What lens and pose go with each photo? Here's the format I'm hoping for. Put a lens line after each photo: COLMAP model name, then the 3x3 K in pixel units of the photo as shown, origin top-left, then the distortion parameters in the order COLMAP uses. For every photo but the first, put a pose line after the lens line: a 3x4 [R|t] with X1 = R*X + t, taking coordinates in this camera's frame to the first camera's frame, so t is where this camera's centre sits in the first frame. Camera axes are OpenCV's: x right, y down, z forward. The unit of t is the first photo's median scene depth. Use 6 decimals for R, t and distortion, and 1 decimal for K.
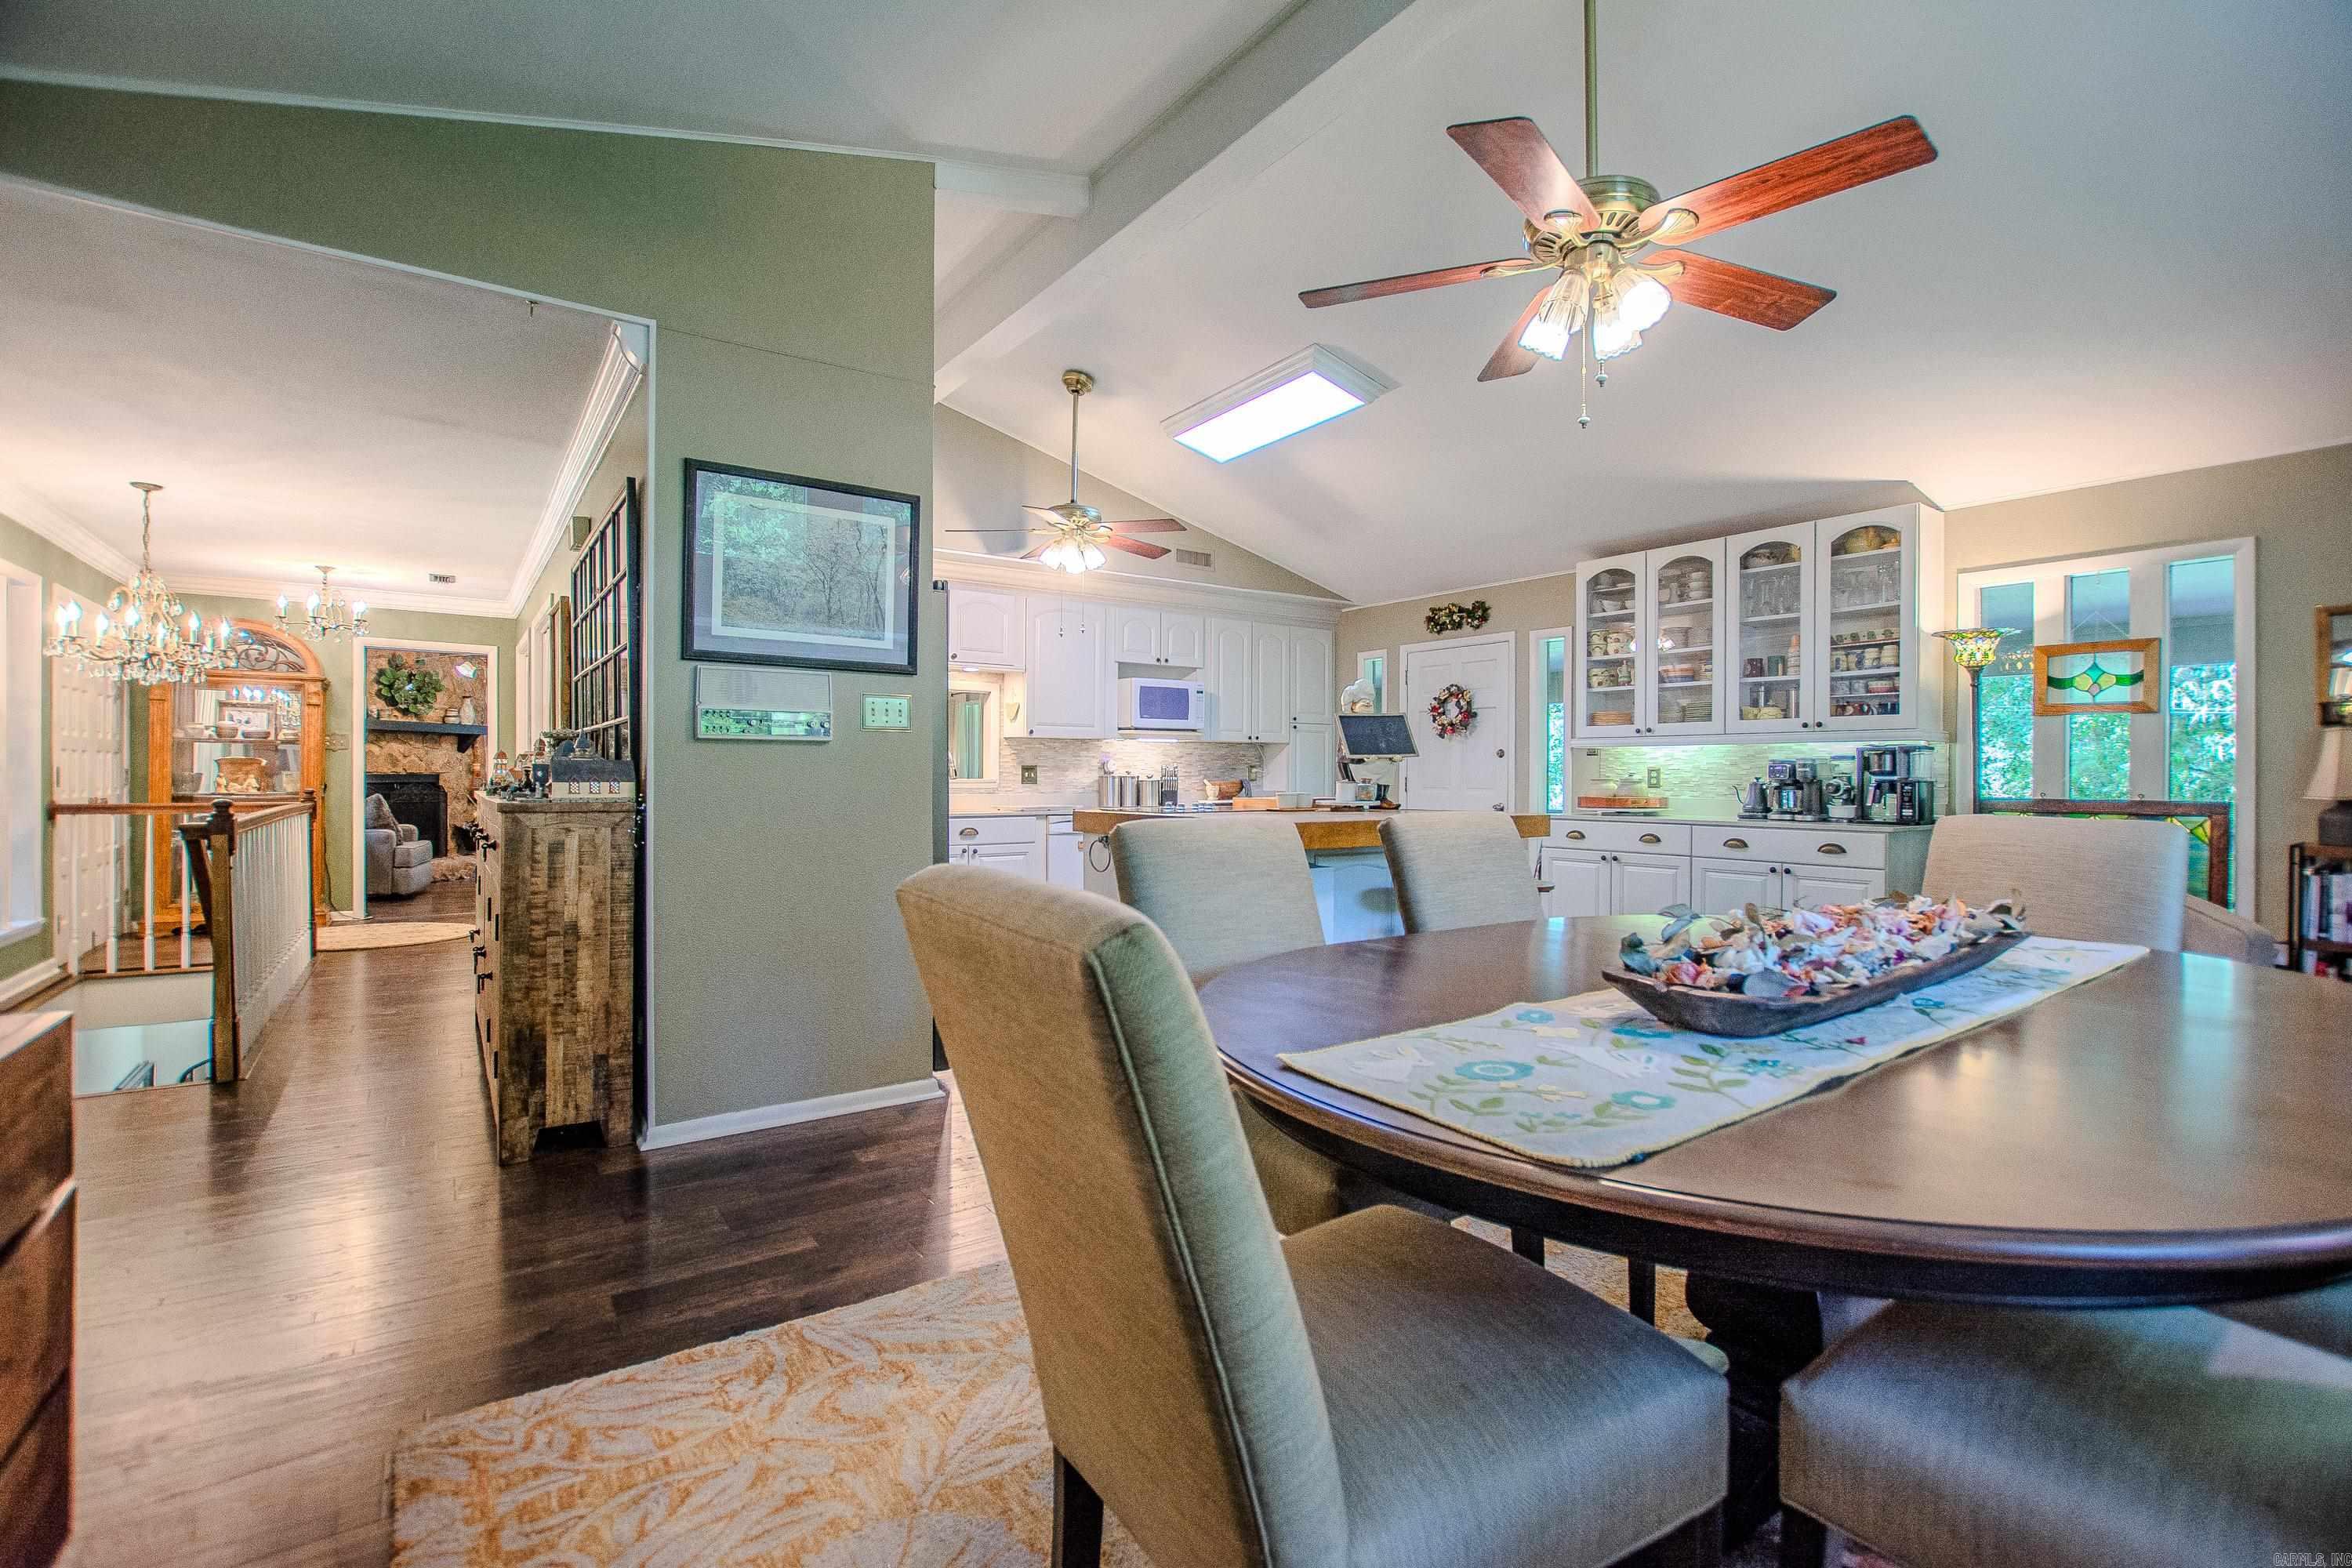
lens RADIAL K [[1054.8, 0, 1185.6], [0, 1054.8, 774.0], [0, 0, 1]] dist [-0.031559, 0.000118]
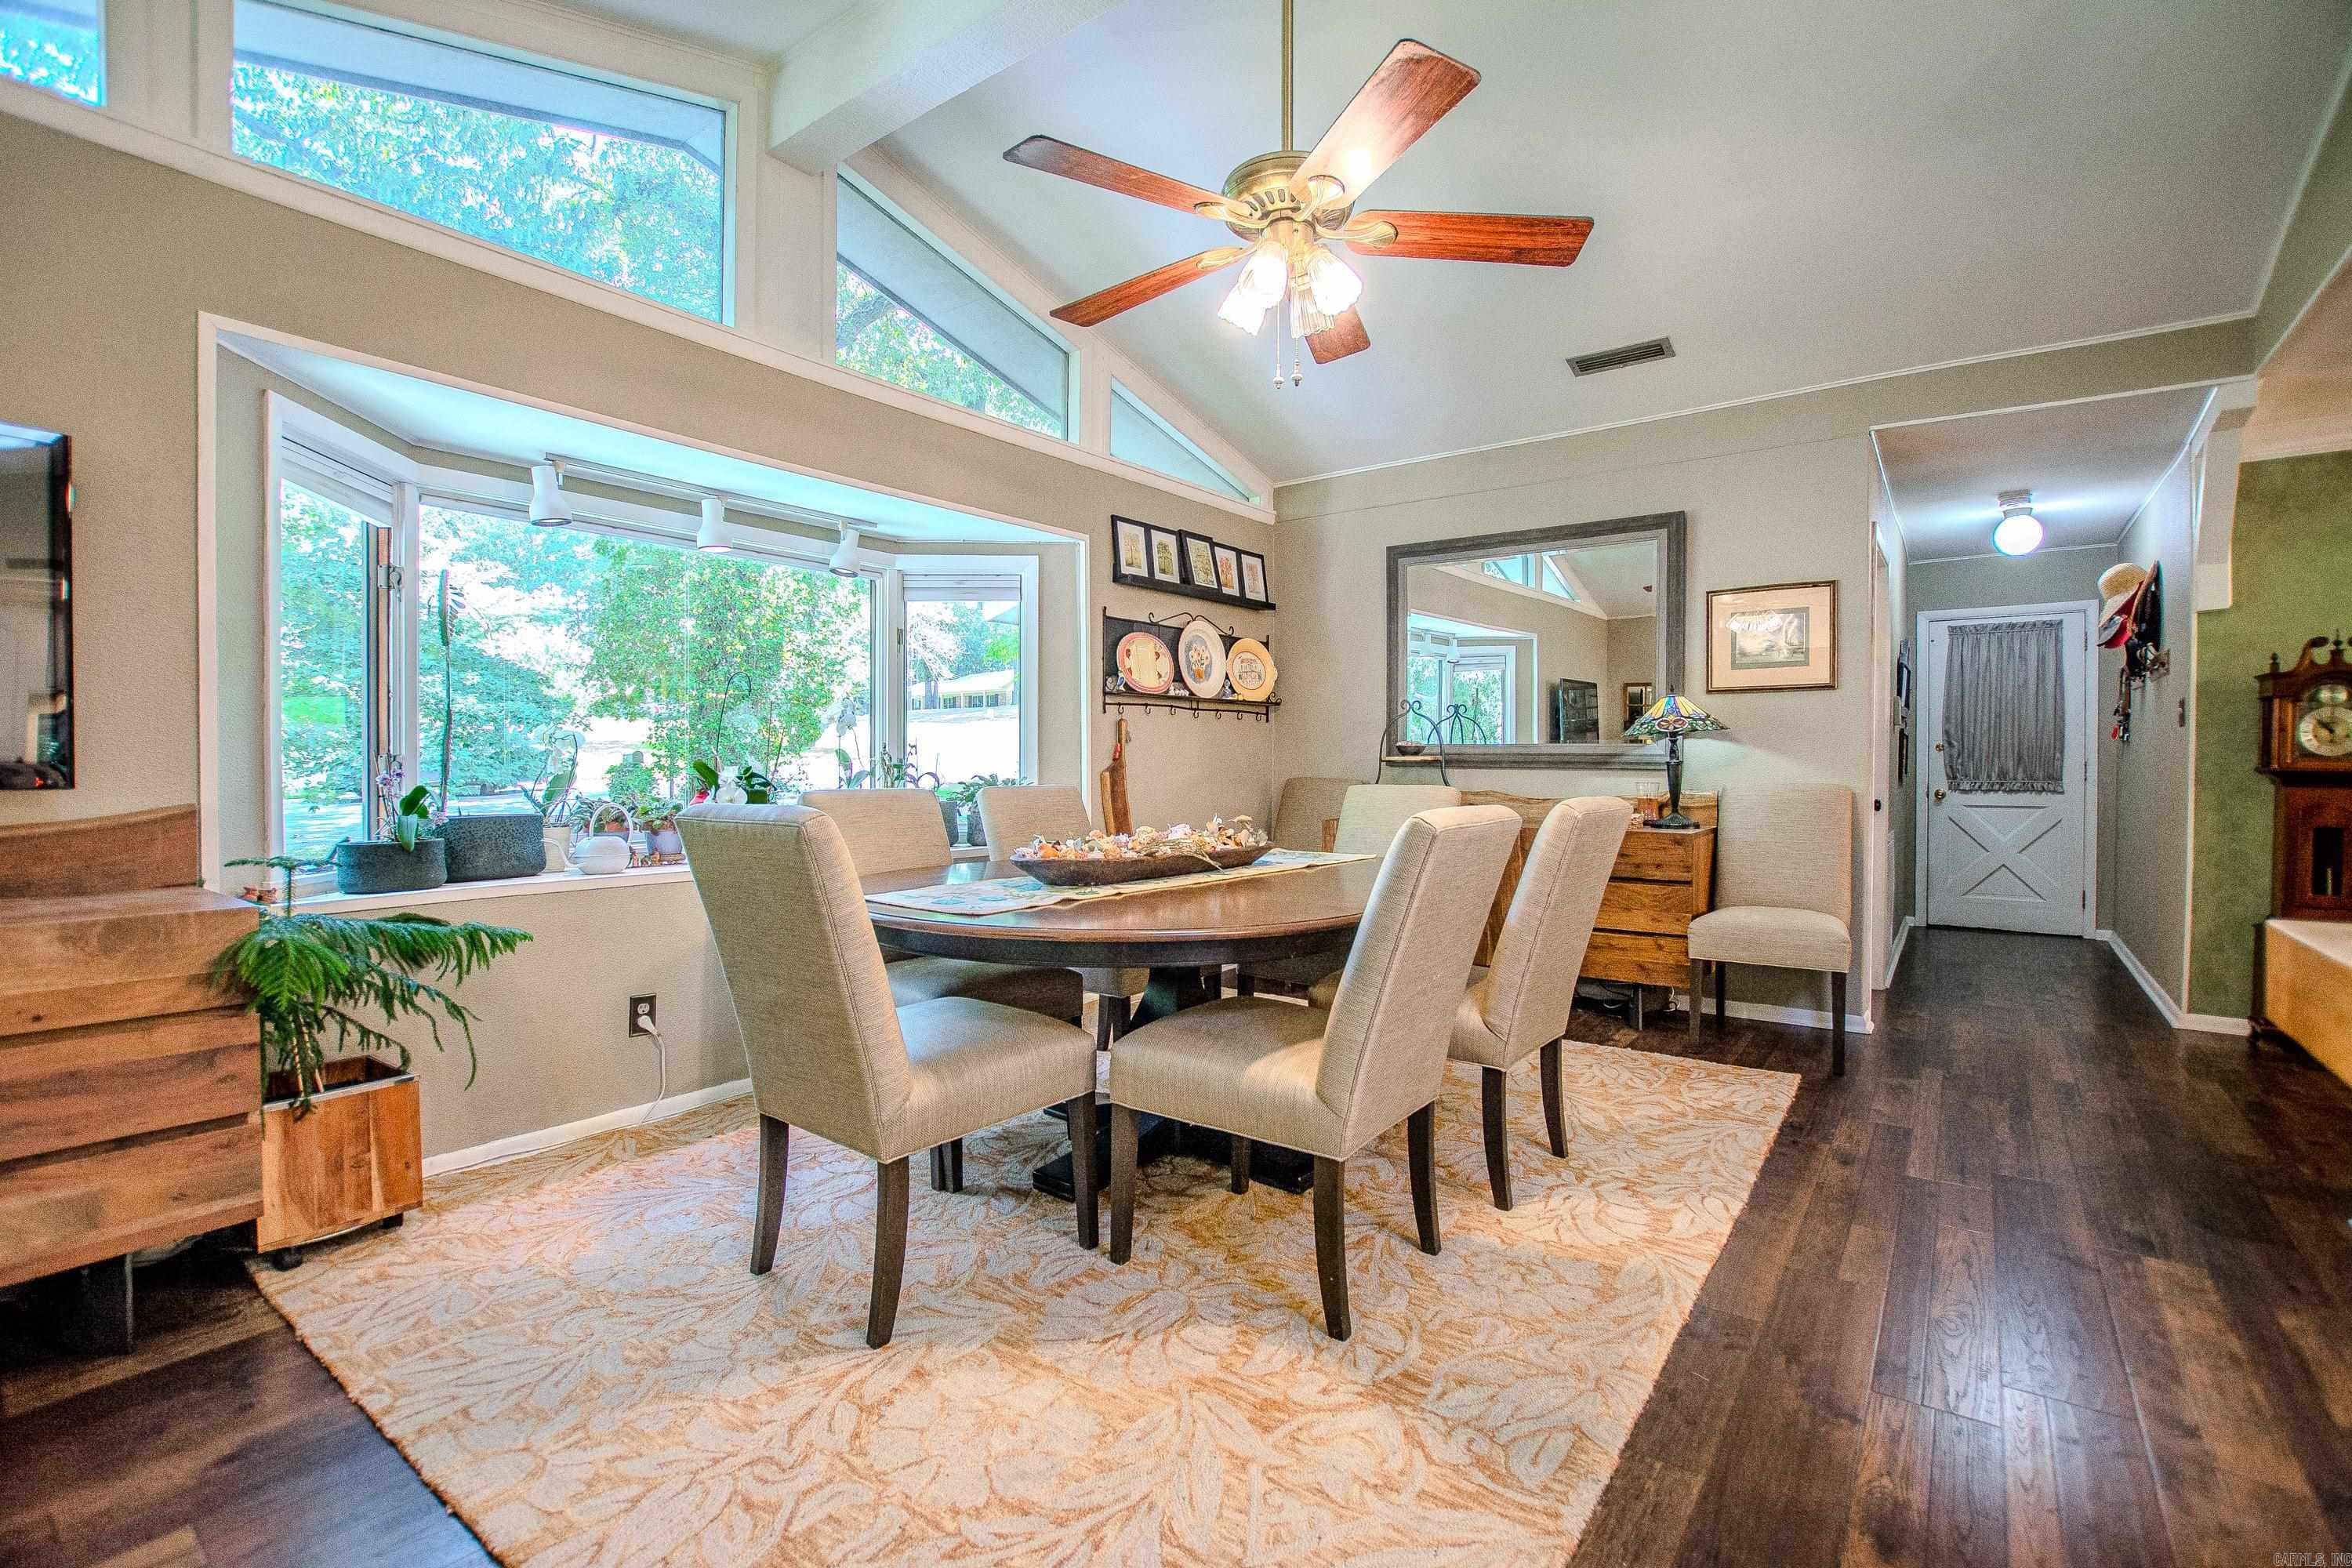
lens RADIAL K [[1030.0, 0, 1214.0], [0, 1030.0, 777.7], [0, 0, 1]] dist [-0.026633, 0.000037]
pose [[-0.951737, -0.002046, -0.306908, 0.305830], [-0.007268, 0.999848, 0.015871, 0.001124], [0.306828, 0.017335, -0.951607, 0.781308]]
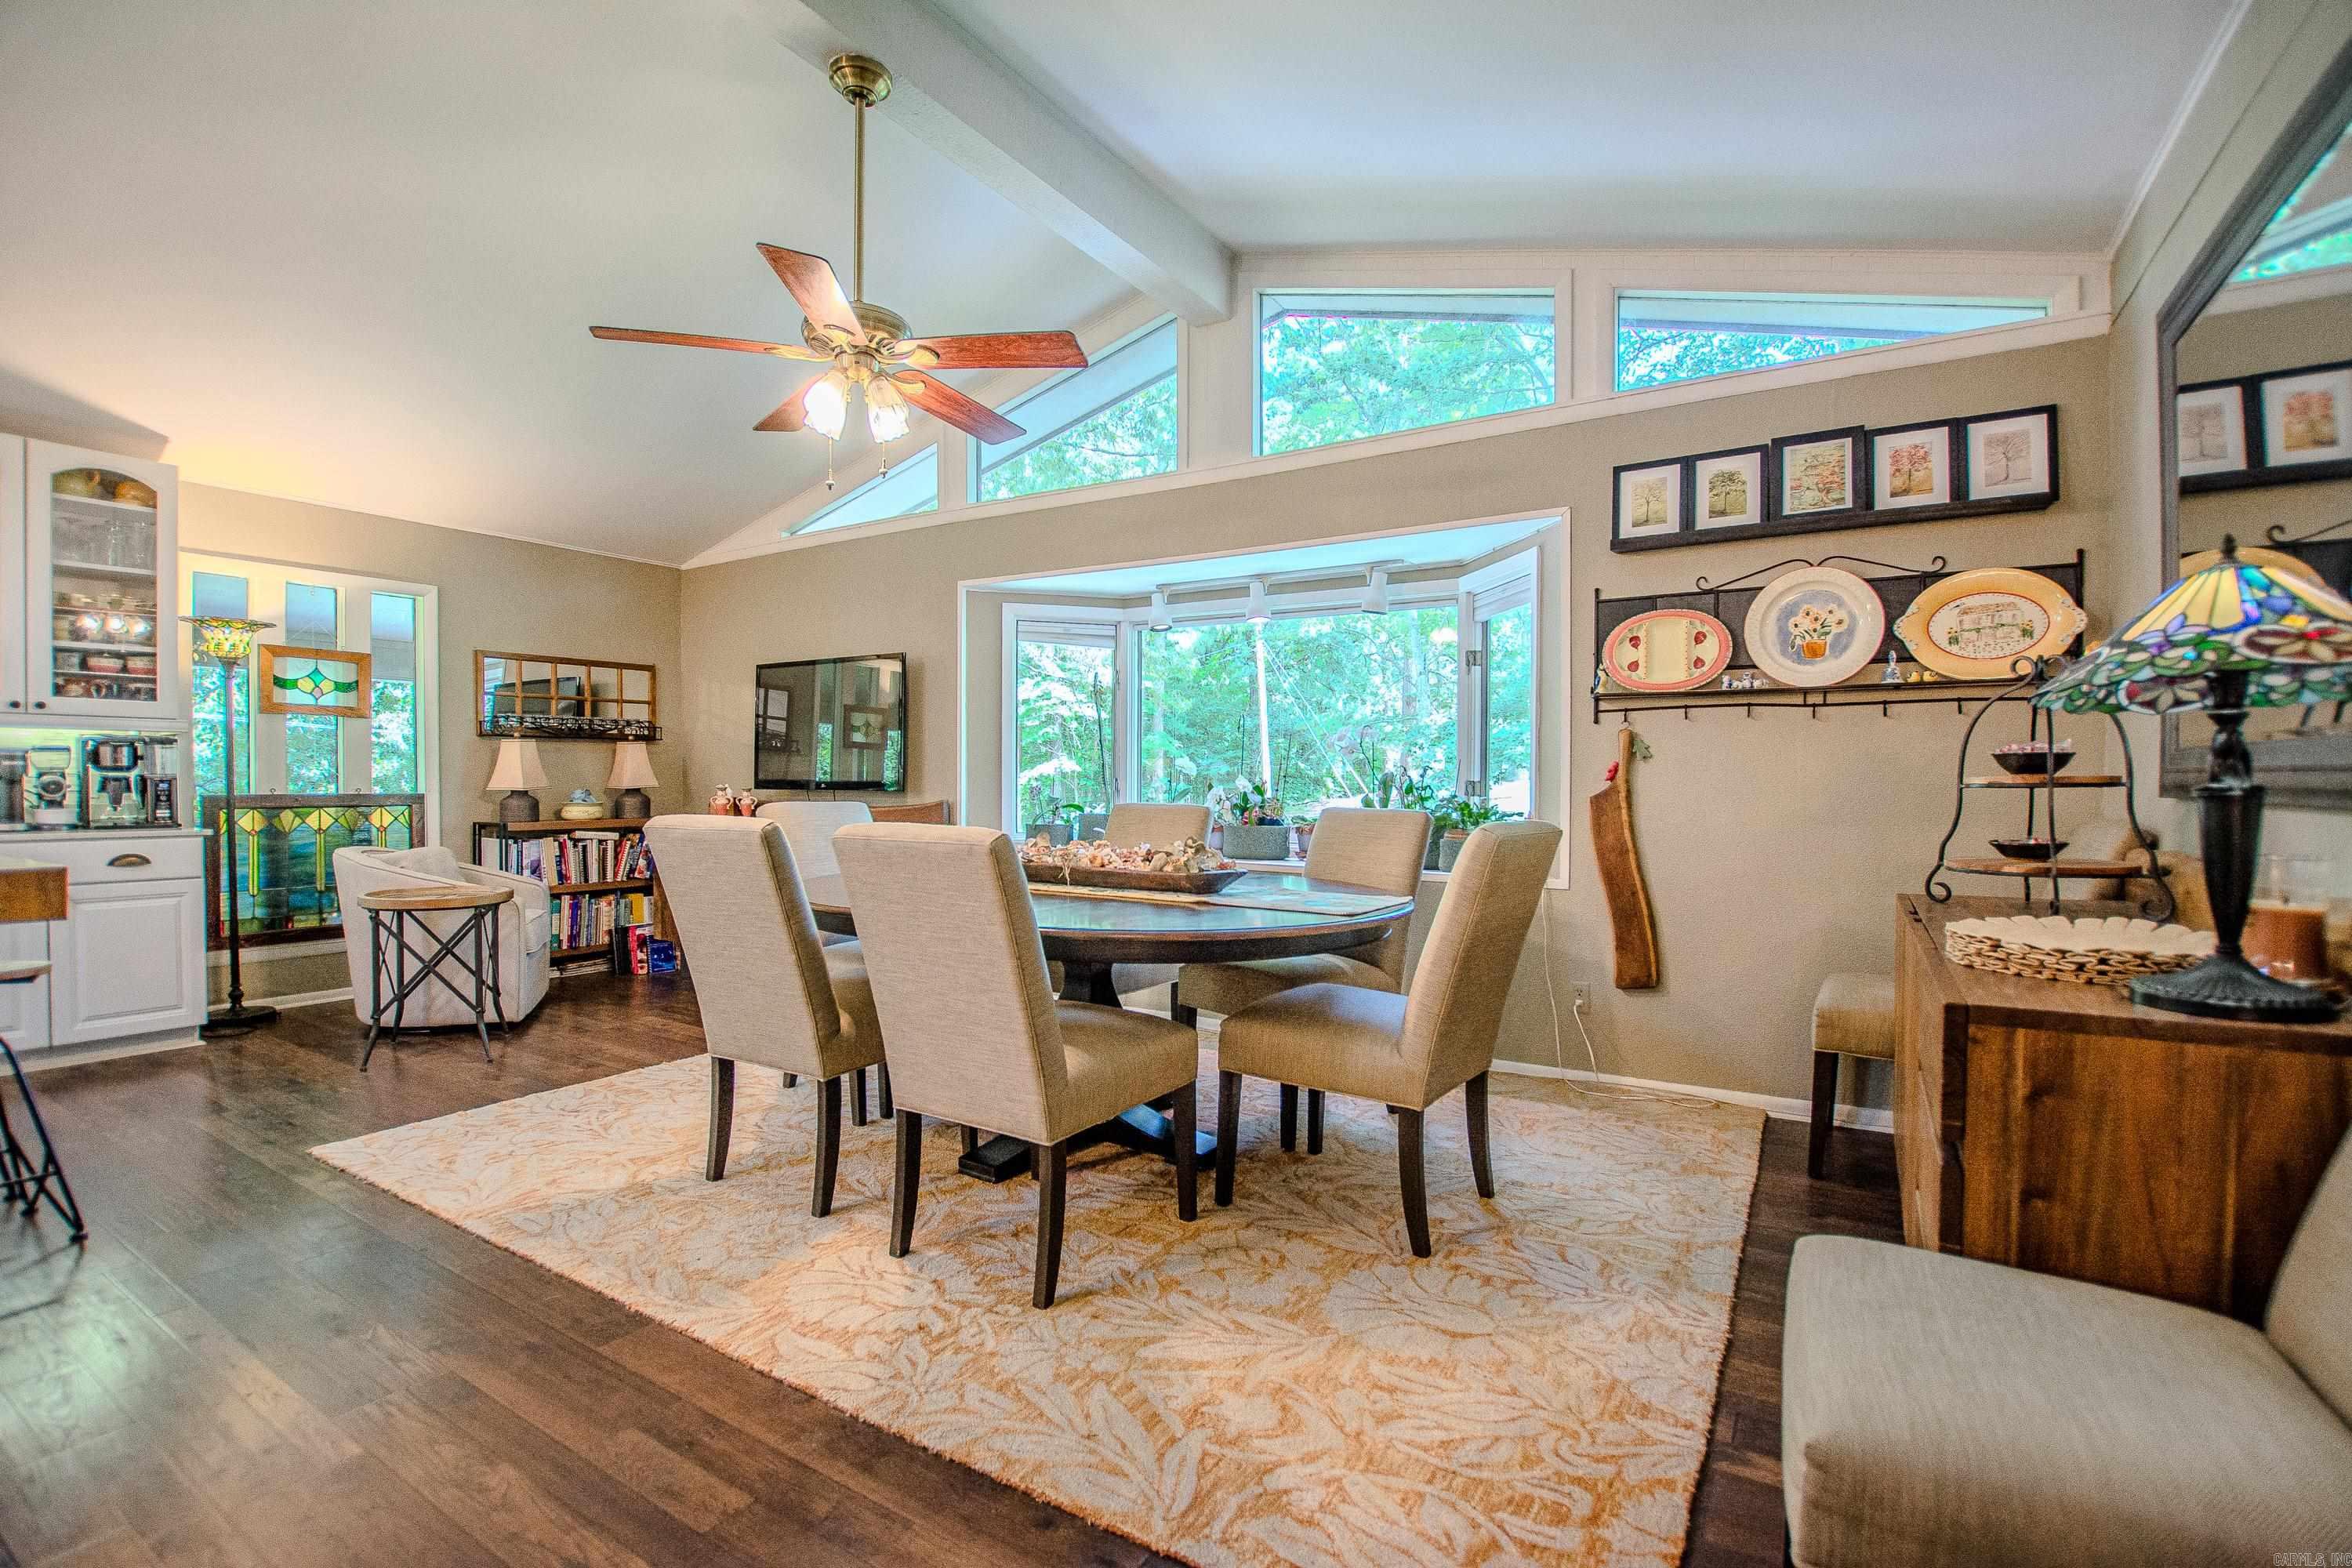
lens RADIAL K [[1057.3, 0, 1190.7], [0, 1057.3, 788.4], [0, 0, 1]] dist [-0.032778, -0.000913]
pose [[-0.395045, -0.015017, 0.918539, -0.380125], [-0.008172, 0.999884, 0.012832, -0.002024], [-0.918625, -0.002437, -0.395122, 0.463390]]
